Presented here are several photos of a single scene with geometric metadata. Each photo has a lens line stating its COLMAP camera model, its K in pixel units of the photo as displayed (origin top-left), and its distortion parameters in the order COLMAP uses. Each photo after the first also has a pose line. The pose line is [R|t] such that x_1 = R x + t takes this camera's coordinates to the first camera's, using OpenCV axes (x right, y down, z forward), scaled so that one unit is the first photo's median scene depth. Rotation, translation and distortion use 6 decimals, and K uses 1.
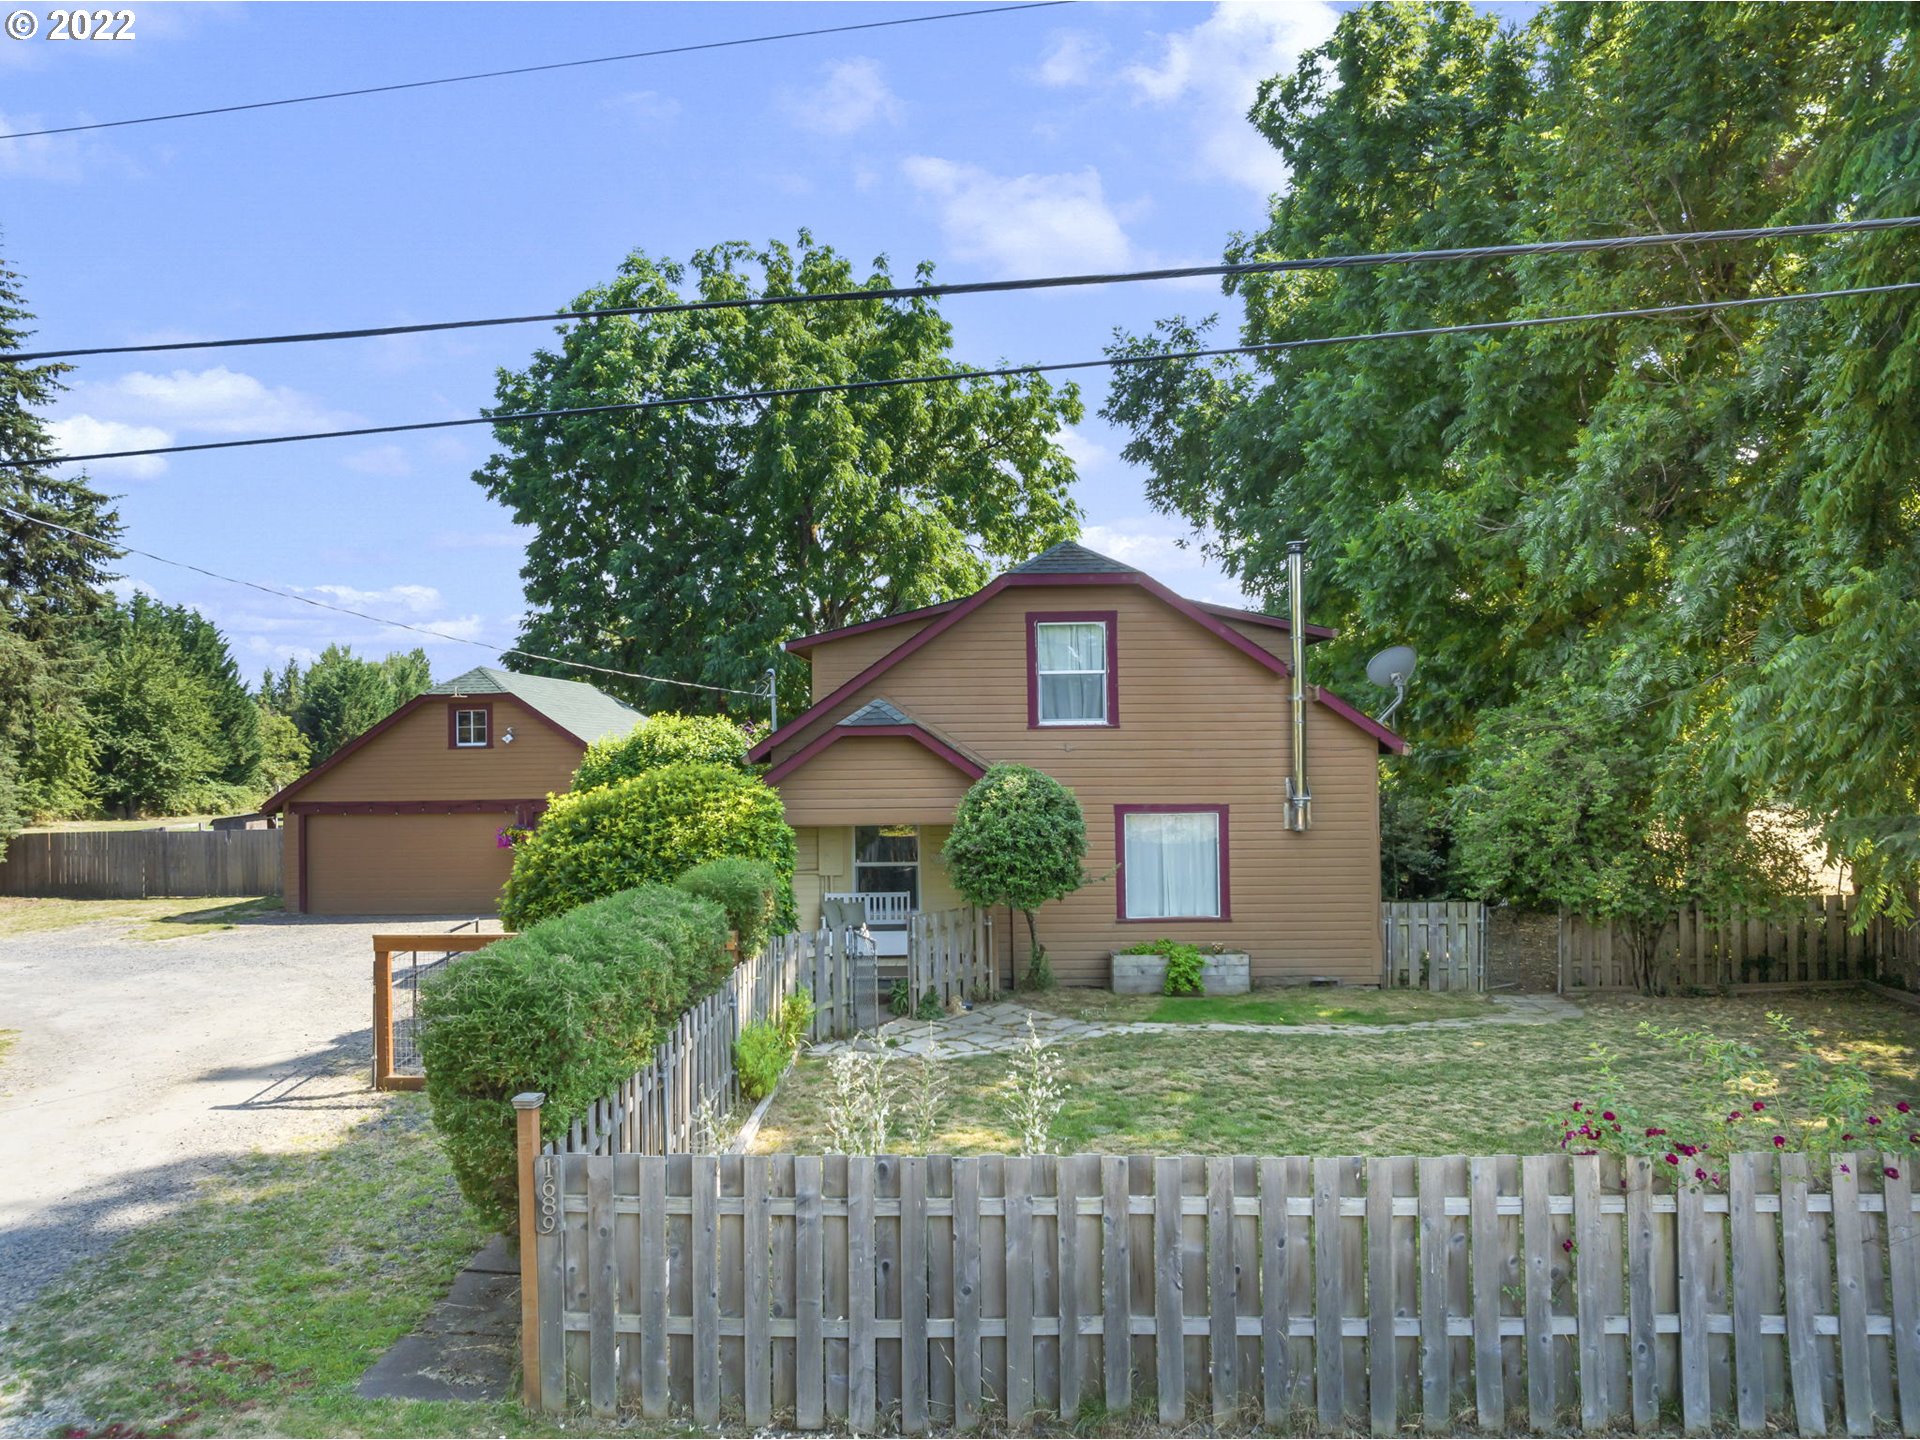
lens RADIAL K [[1011.6, 0, 960.0], [0, 1011.6, 720.0], [0, 0, 1]] dist [-0.002676, 0.000853]
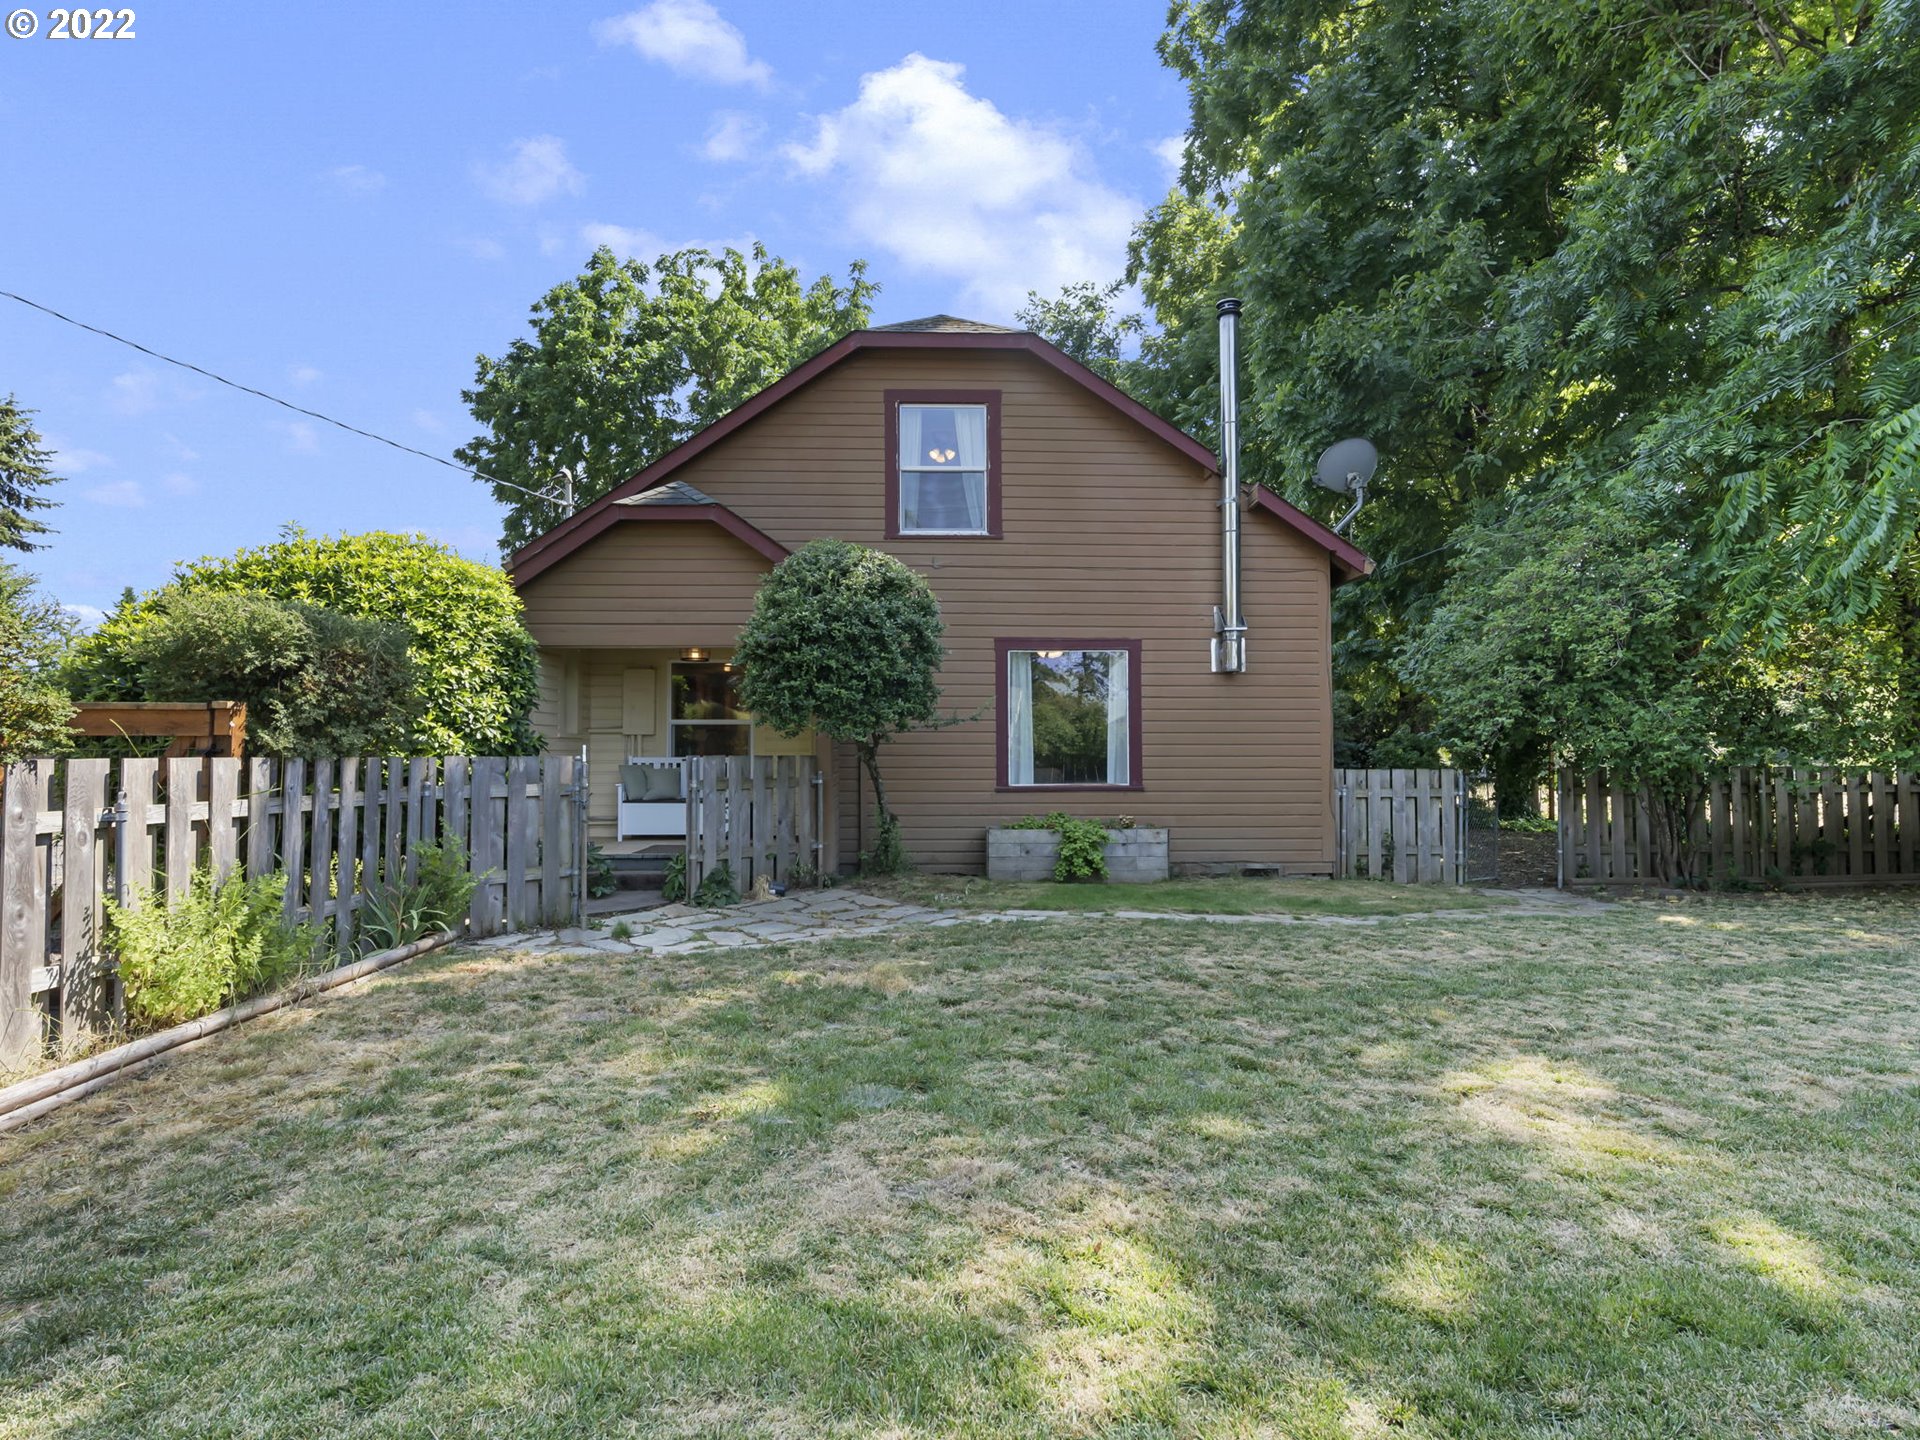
lens RADIAL K [[747.4, 0, 952.0], [0, 747.4, 717.0], [0, 0, 1]] dist [-0.001768, 0.000152]
pose [[0.999253, 0.015751, 0.035302, 0.103100], [-0.014778, 0.999509, -0.027644, 0.164651], [-0.035720, 0.027102, 0.998994, 0.442268]]
